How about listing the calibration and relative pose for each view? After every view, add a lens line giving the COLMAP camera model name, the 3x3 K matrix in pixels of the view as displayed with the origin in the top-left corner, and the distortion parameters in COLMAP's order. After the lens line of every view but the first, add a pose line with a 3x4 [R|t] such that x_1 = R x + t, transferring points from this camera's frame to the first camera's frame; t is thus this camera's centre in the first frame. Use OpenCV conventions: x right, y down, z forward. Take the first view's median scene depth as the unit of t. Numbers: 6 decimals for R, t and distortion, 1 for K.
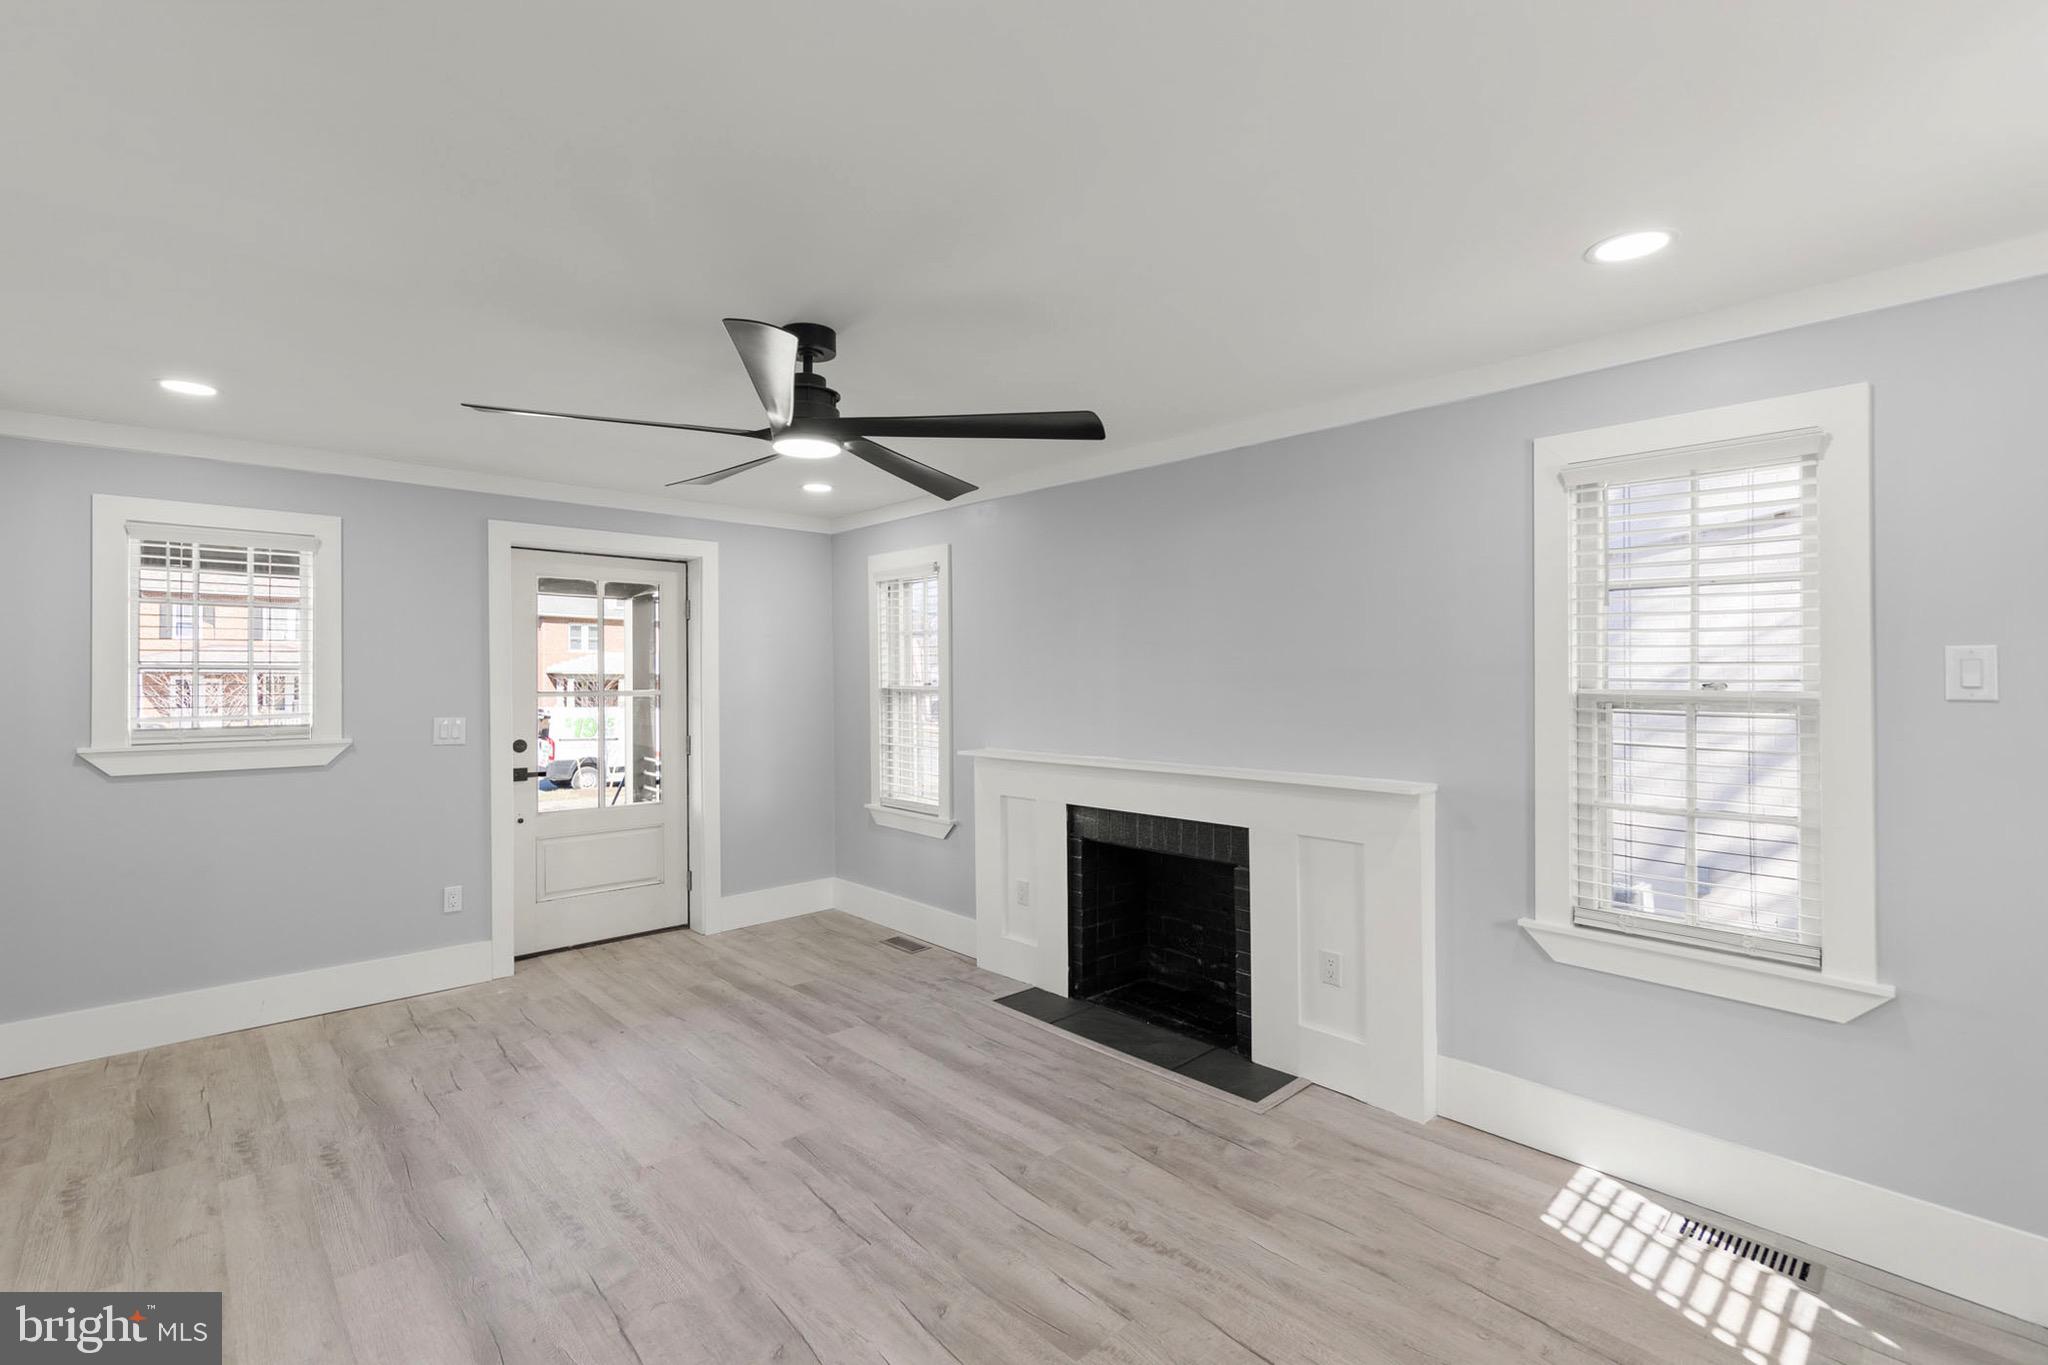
lens RADIAL K [[904.2, 0, 1024.0], [0, 904.2, 671.1], [0, 0, 1]] dist [0.003588, -0.000051]
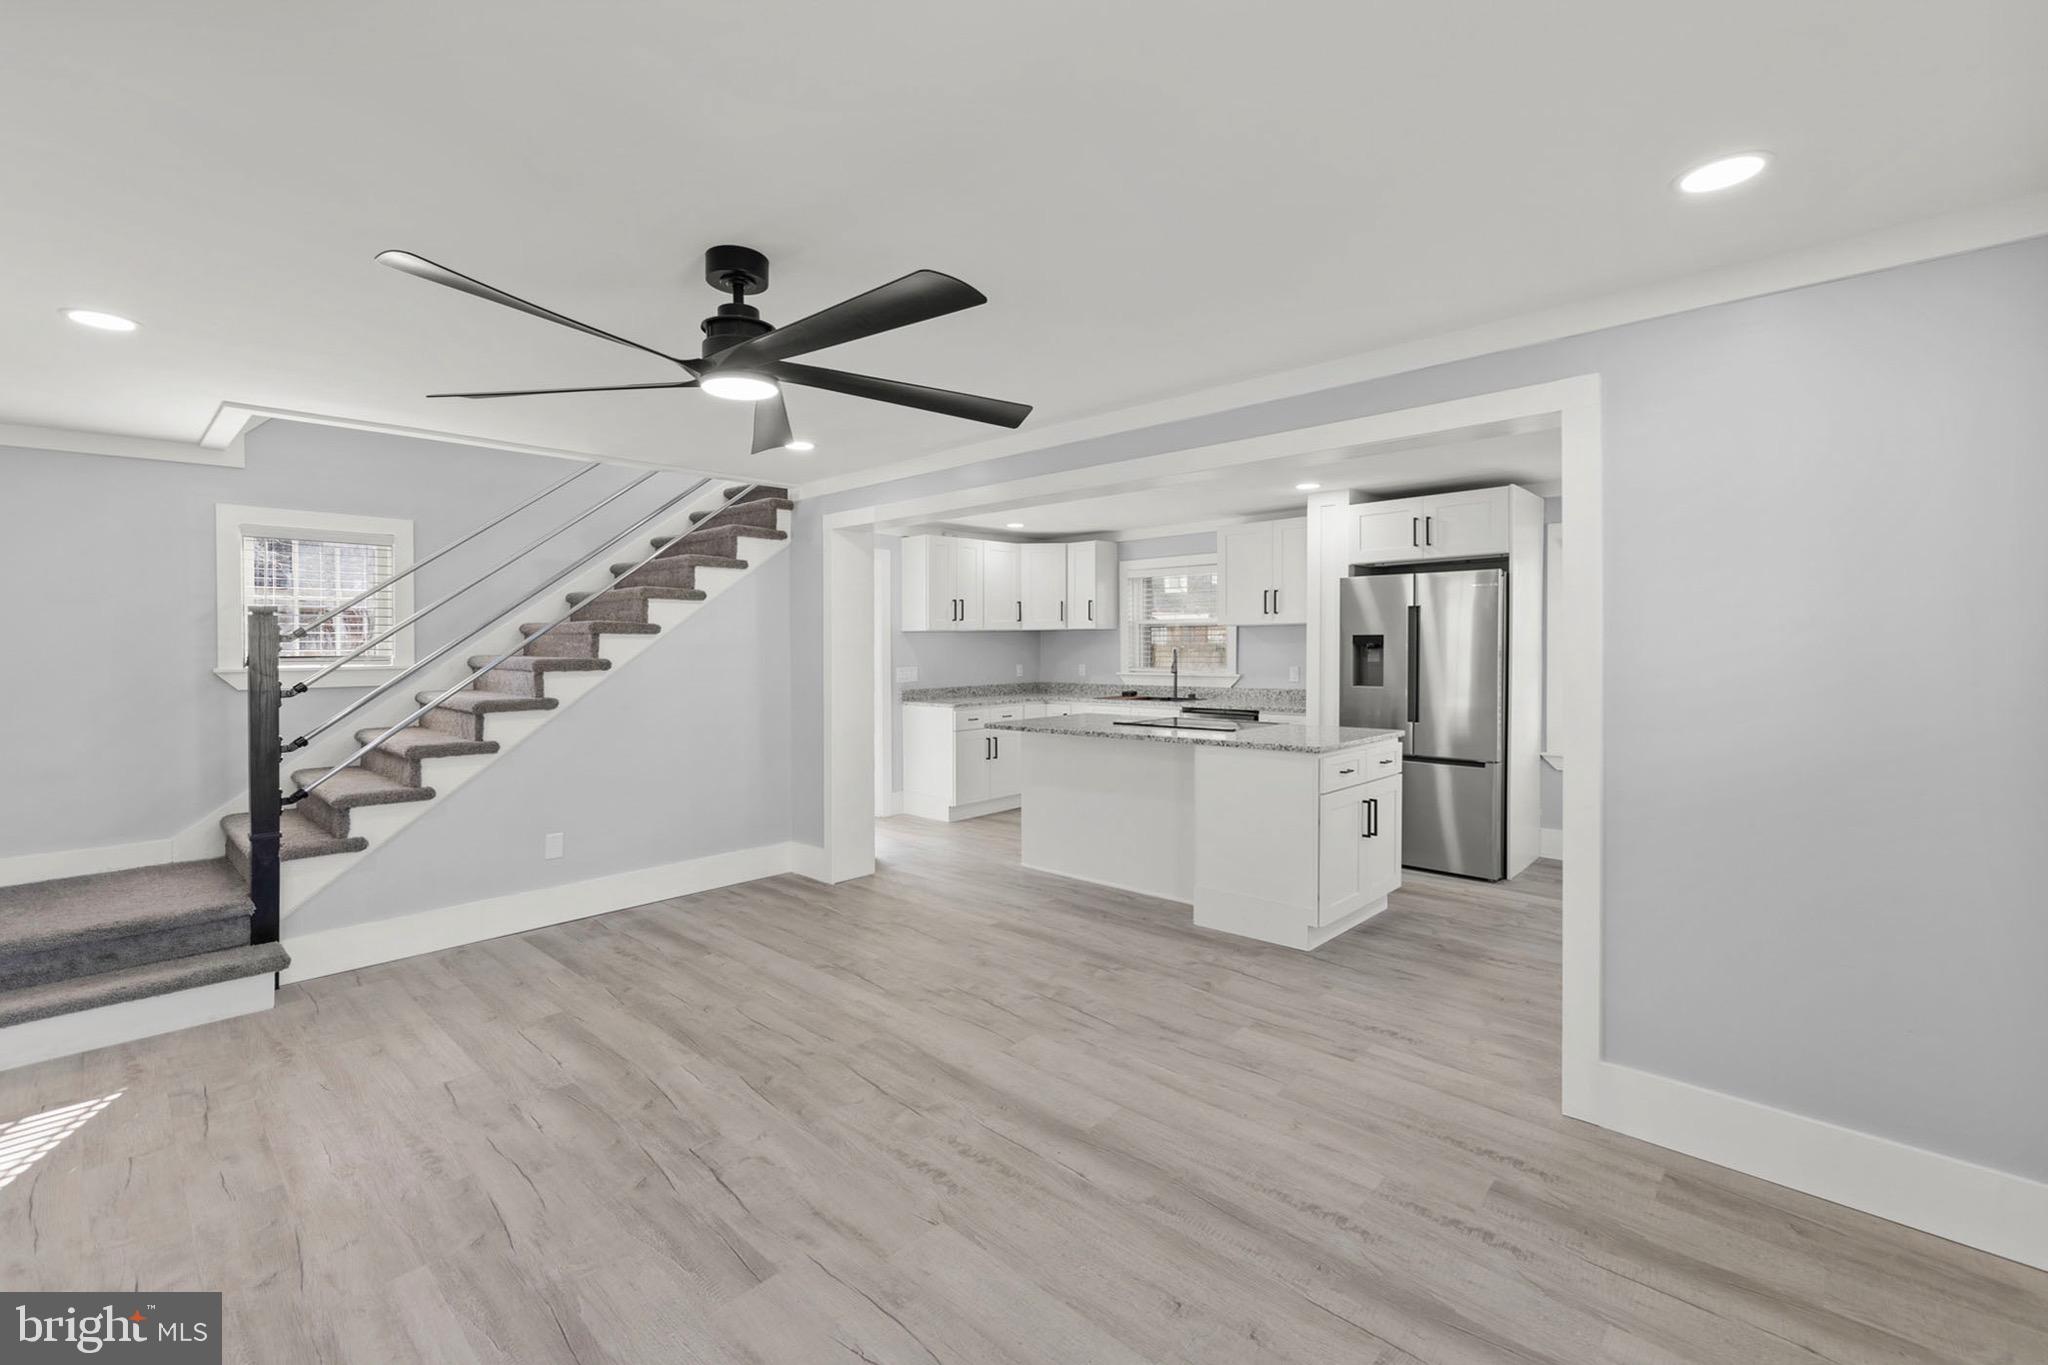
lens RADIAL K [[872.7, 0, 1024.7], [0, 872.7, 652.4], [0, 0, 1]] dist [0.006330, 0.000036]
pose [[-0.998378, 0.011051, -0.055852, -0.373111], [0.010912, 0.999937, 0.002781, 0.014817], [0.055880, 0.002167, -0.998435, 1.481565]]
